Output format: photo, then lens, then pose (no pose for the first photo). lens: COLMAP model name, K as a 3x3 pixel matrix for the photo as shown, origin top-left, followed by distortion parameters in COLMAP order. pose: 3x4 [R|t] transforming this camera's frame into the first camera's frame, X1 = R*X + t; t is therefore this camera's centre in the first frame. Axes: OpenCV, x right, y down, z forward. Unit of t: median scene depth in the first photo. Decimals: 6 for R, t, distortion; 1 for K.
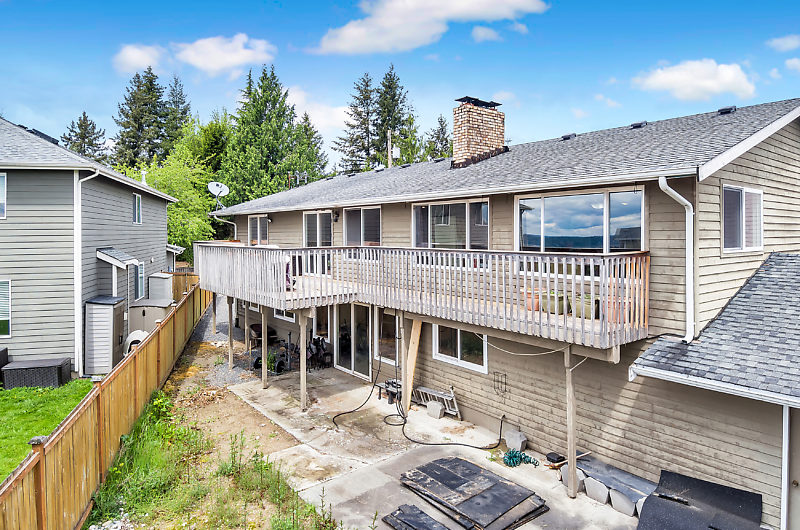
lens RADIAL K [[495.3, 0, 404.1], [0, 495.3, 273.3], [0, 0, 1]] dist [0.084409, -0.126991]
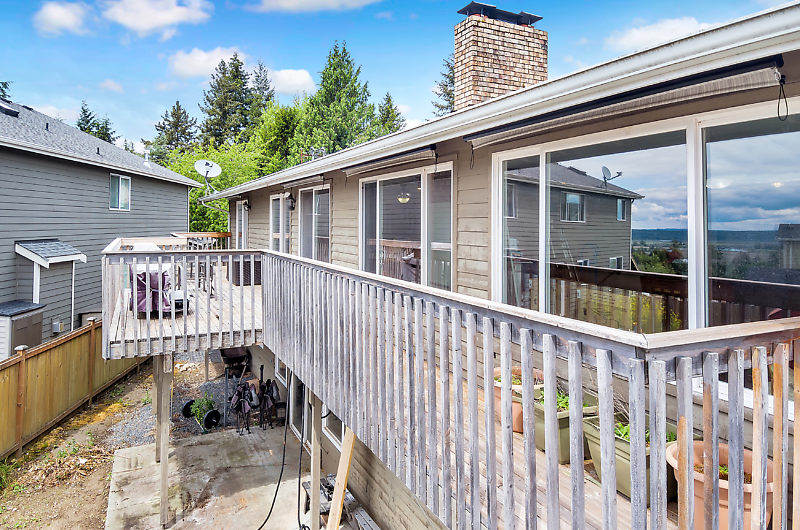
lens RADIAL K [[524.0, 0, 398.6], [0, 524.0, 231.4], [0, 0, 1]] dist [0.072866, -0.081176]
pose [[0.975522, 0.019290, -0.219056, 0.051017], [-0.034056, 0.997380, -0.063830, -0.010682], [0.217251, 0.069728, 0.973622, 0.107797]]
